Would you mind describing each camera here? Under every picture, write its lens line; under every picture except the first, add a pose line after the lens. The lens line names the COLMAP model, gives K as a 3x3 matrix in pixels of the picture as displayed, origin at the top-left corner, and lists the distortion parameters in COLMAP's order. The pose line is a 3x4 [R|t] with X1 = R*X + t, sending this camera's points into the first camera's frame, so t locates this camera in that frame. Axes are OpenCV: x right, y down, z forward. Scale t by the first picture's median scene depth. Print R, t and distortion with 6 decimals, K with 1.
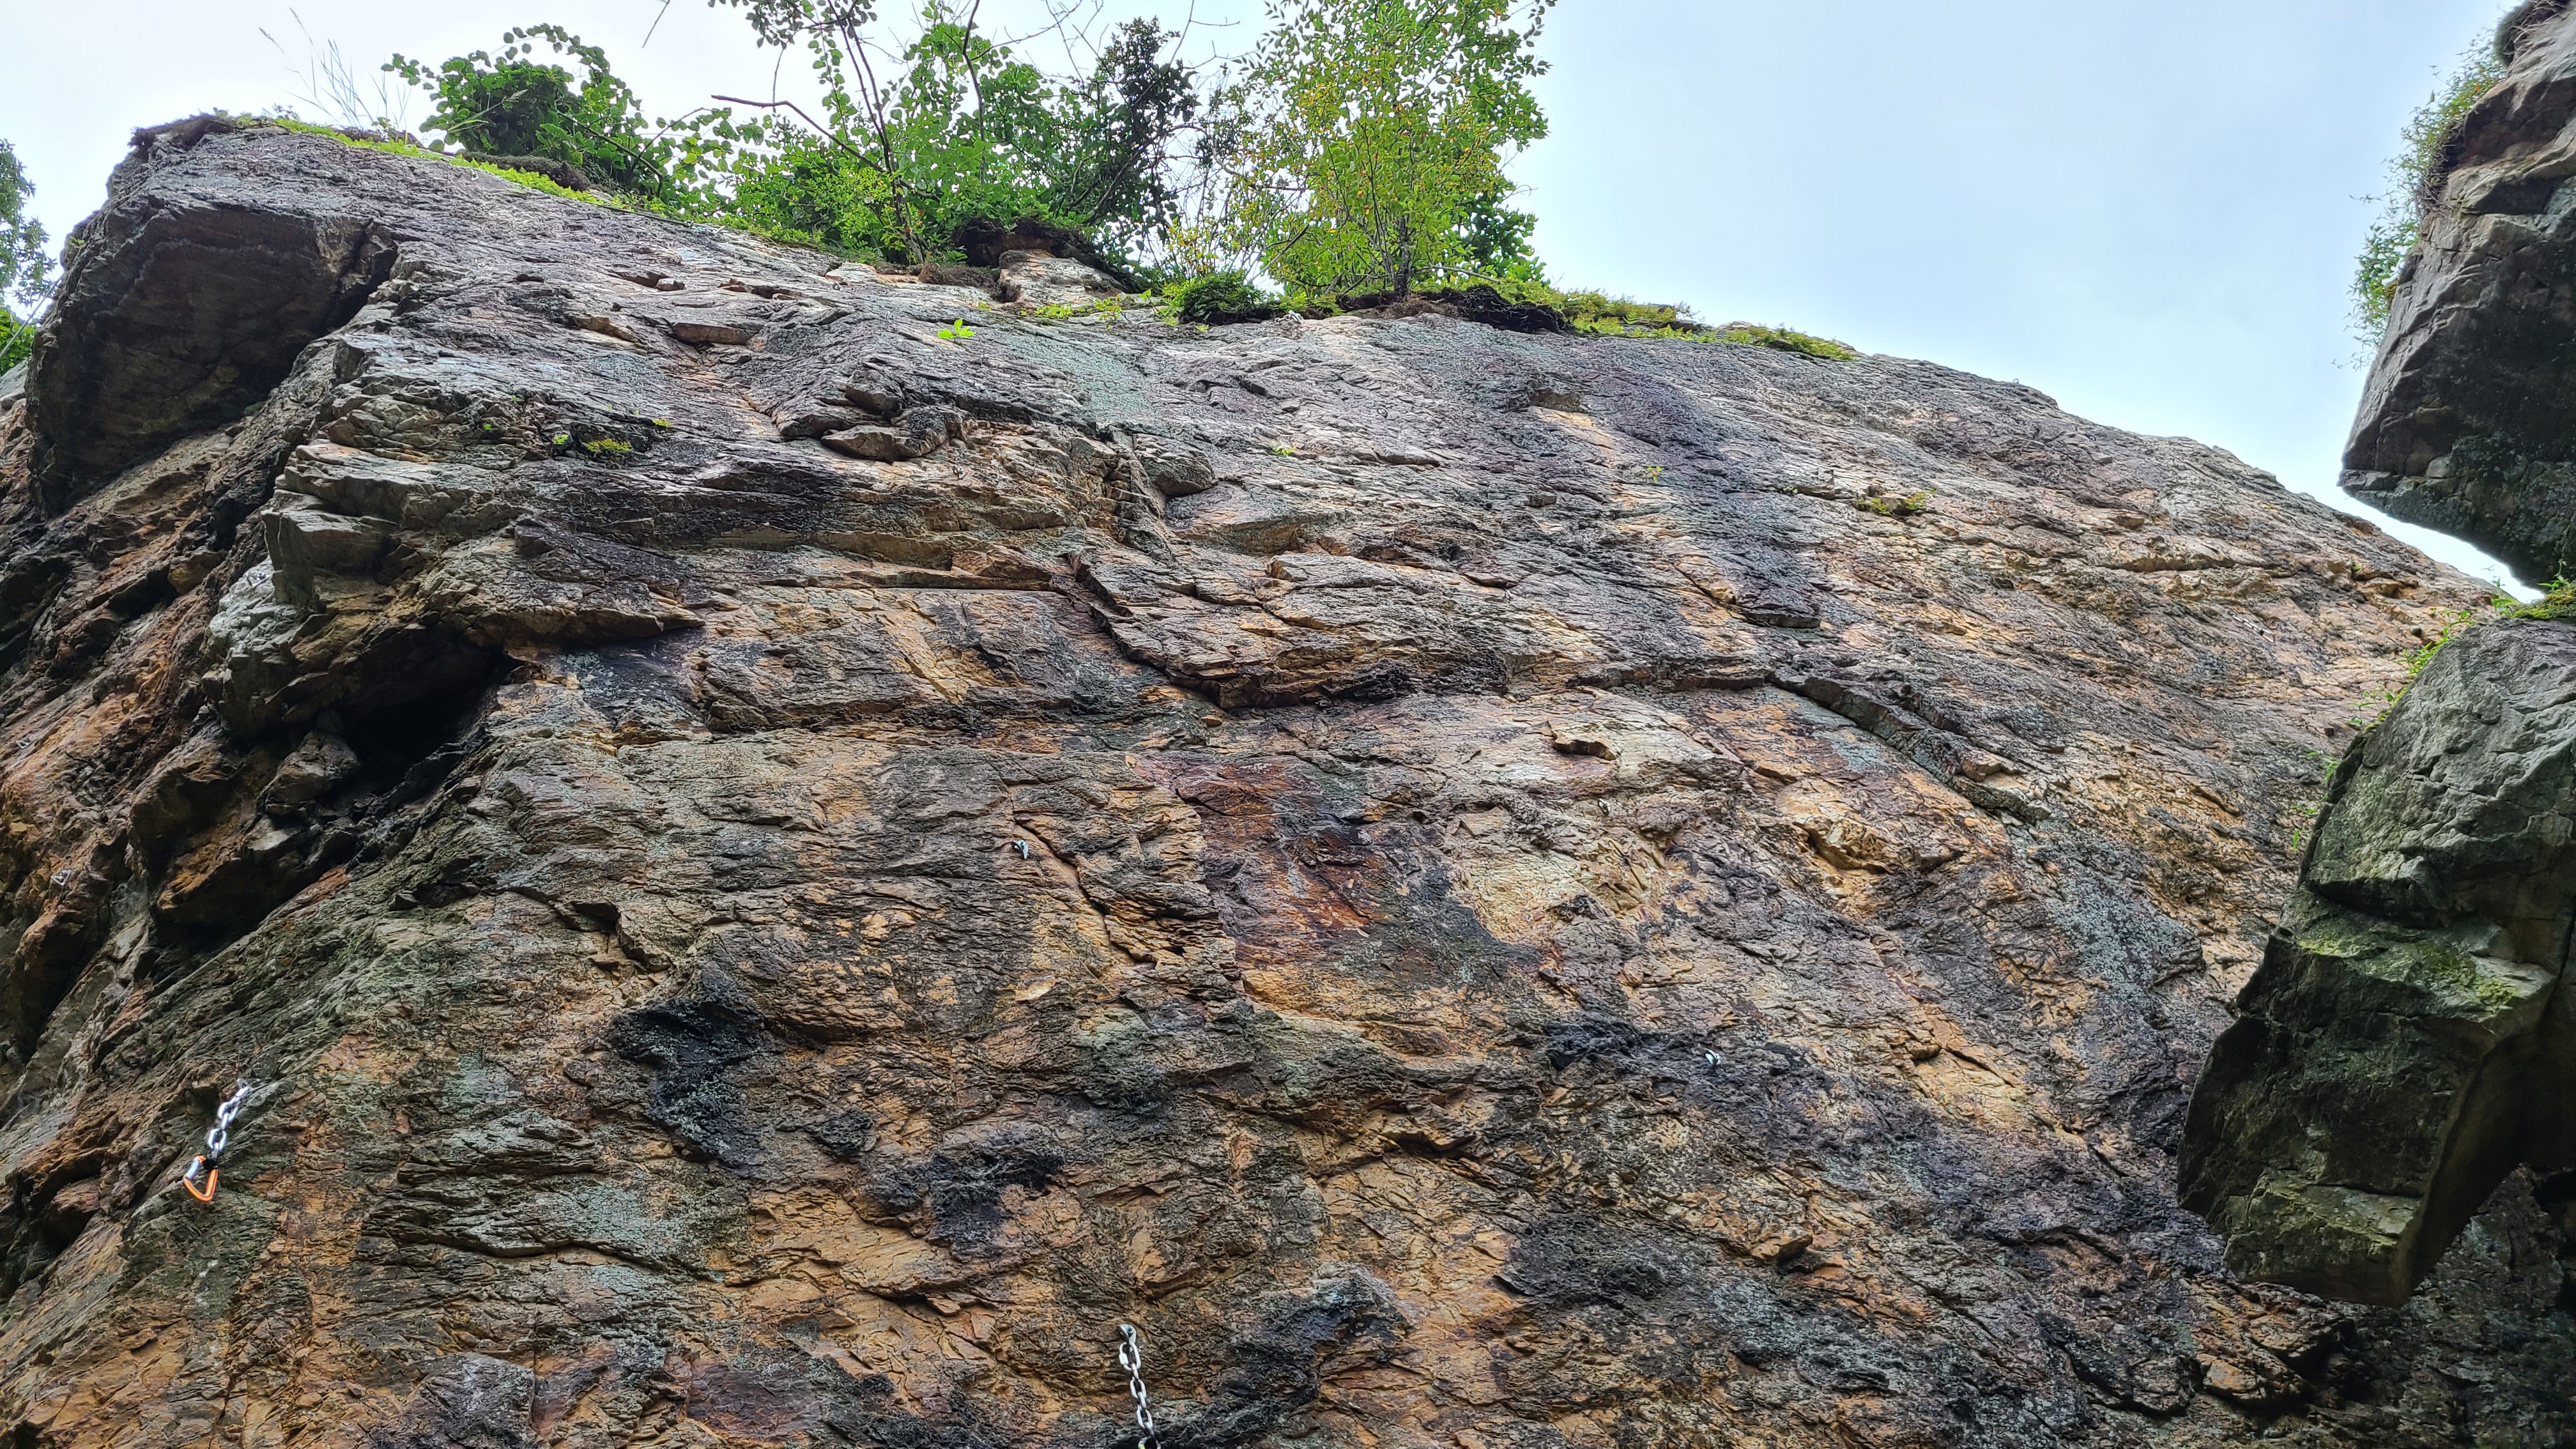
lens RADIAL K [[1936.7, 0, 1275.7], [0, 1936.7, 714.6], [0, 0, 1]] dist [0.057684, -0.039620]
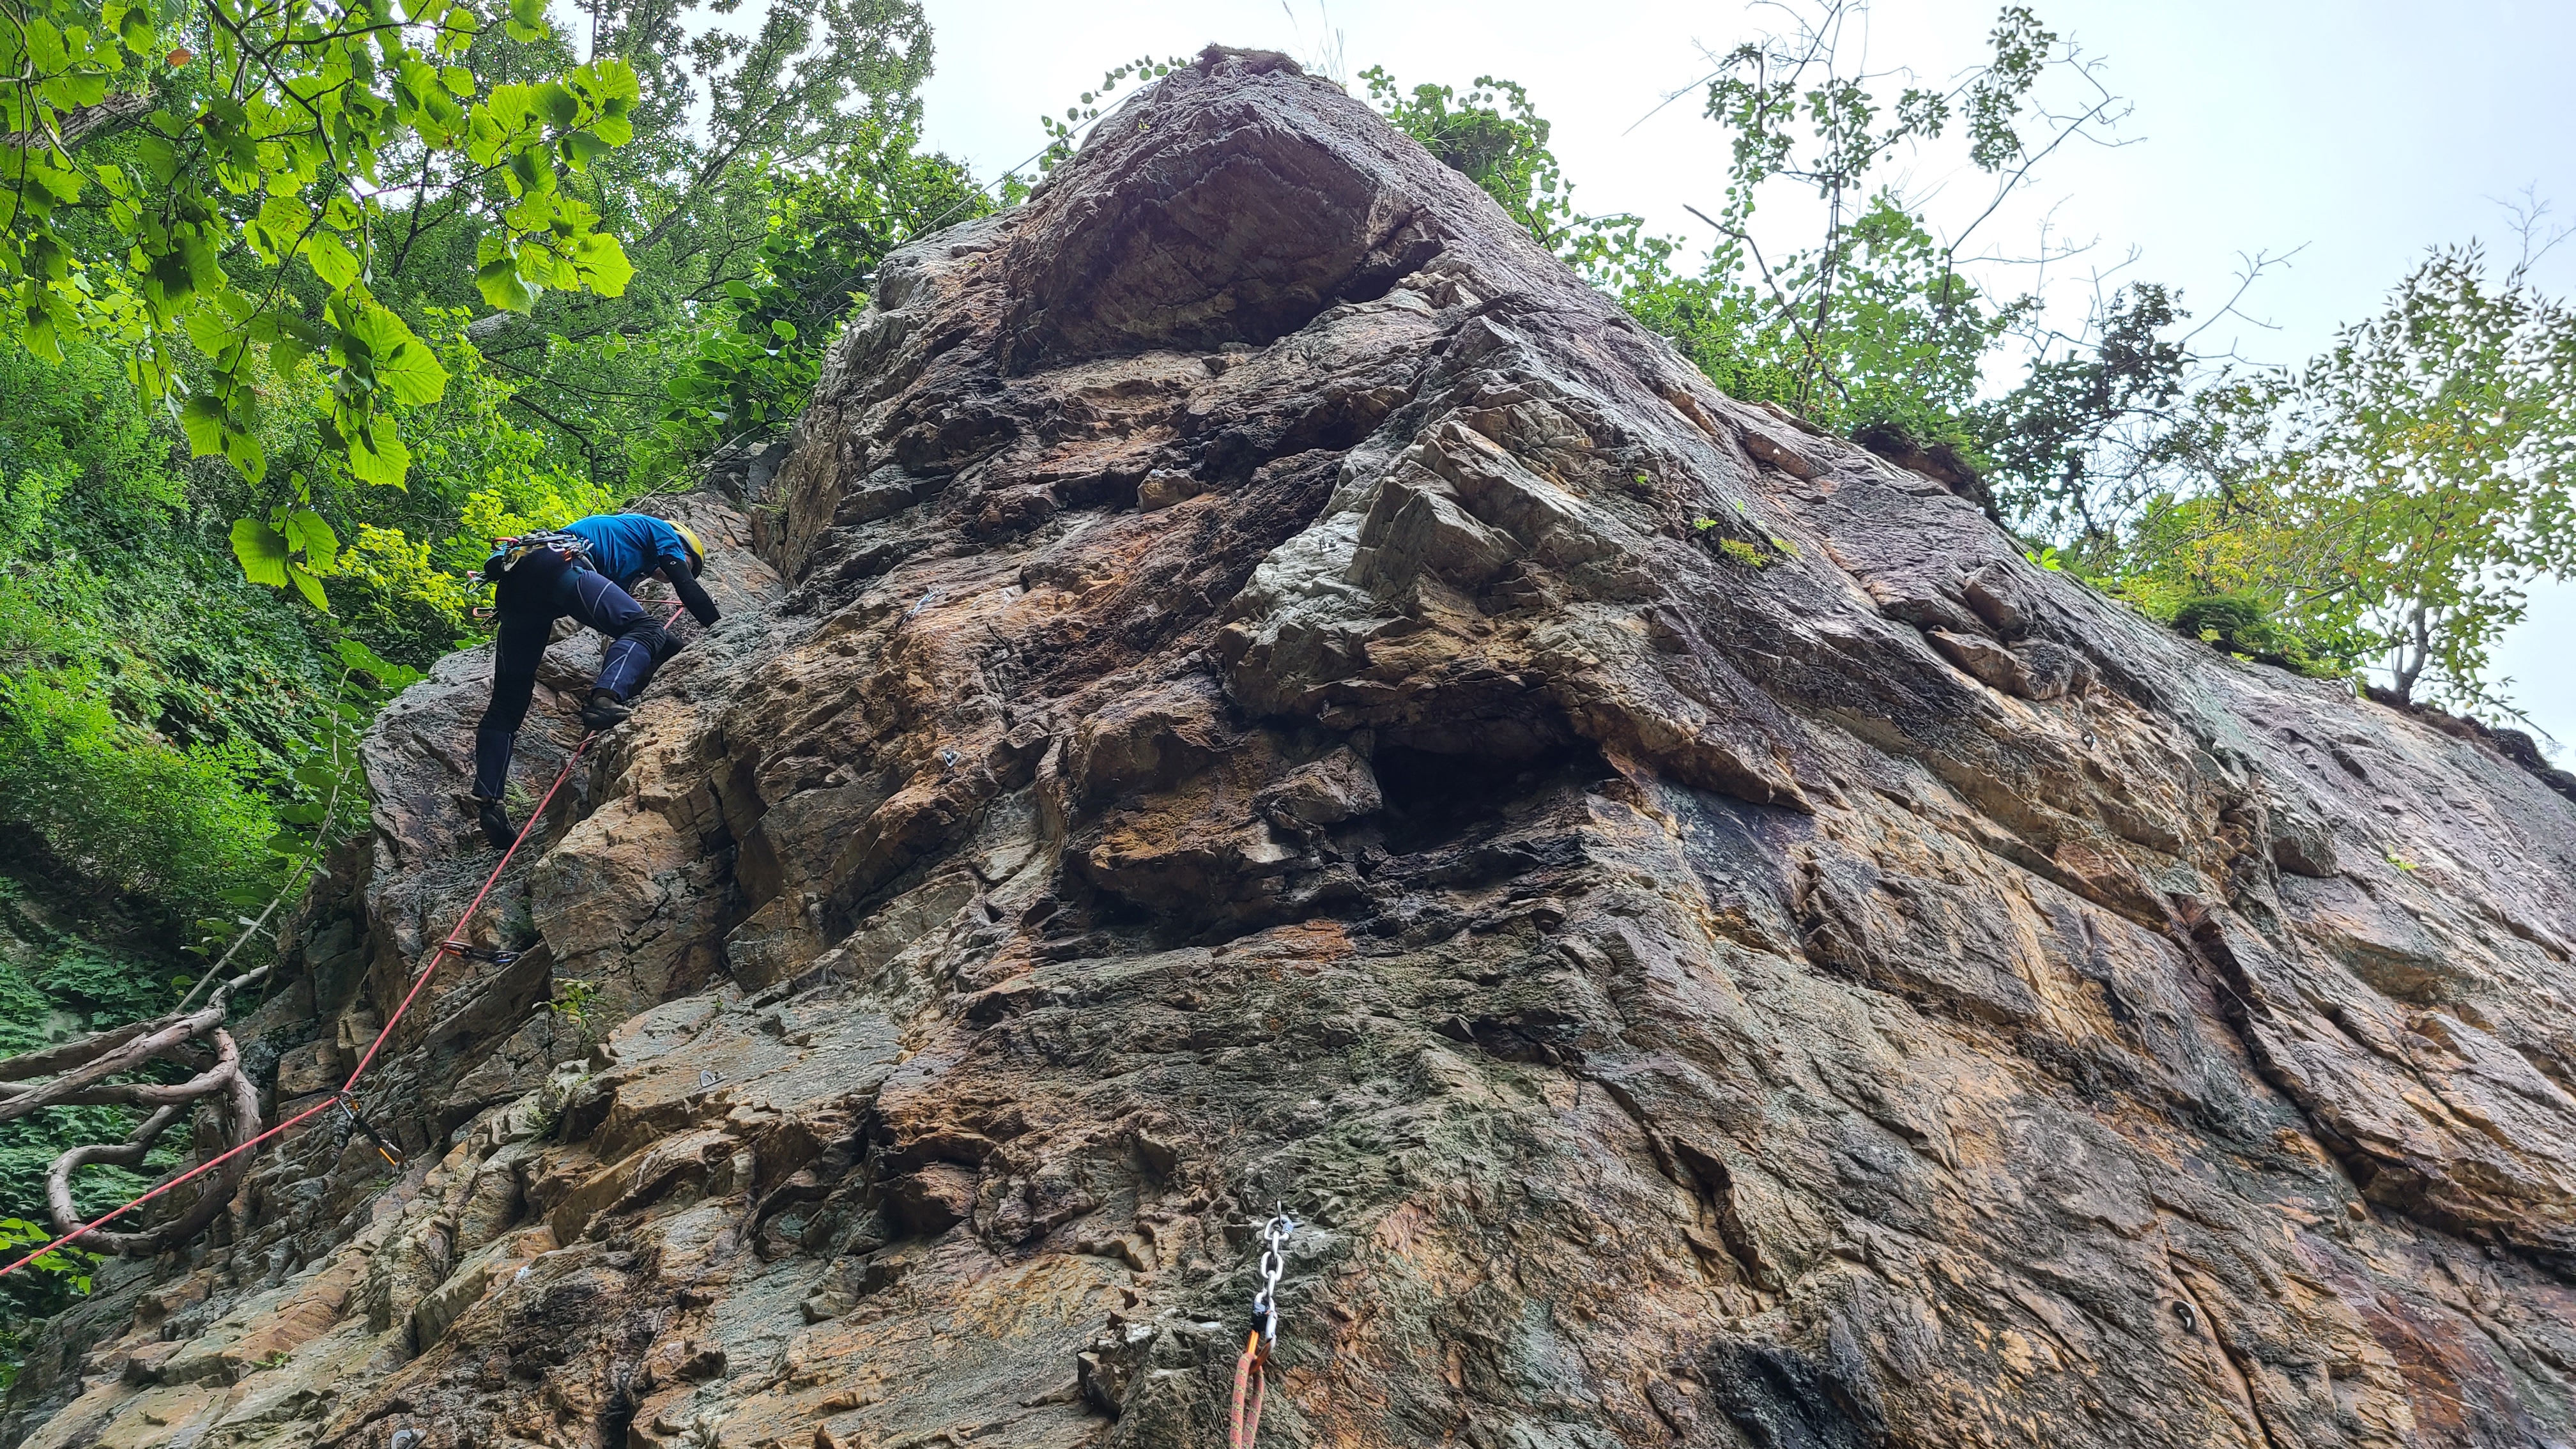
lens RADIAL K [[1936.7, 0, 1225.2], [0, 1936.7, 704.8], [0, 0, 1]] dist [0.057684, -0.039620]
pose [[0.875105, 0.404622, -0.265465, -0.300052], [-0.425478, 0.904658, -0.023706, 0.030719], [0.230563, 0.133695, 0.963829, 0.190741]]
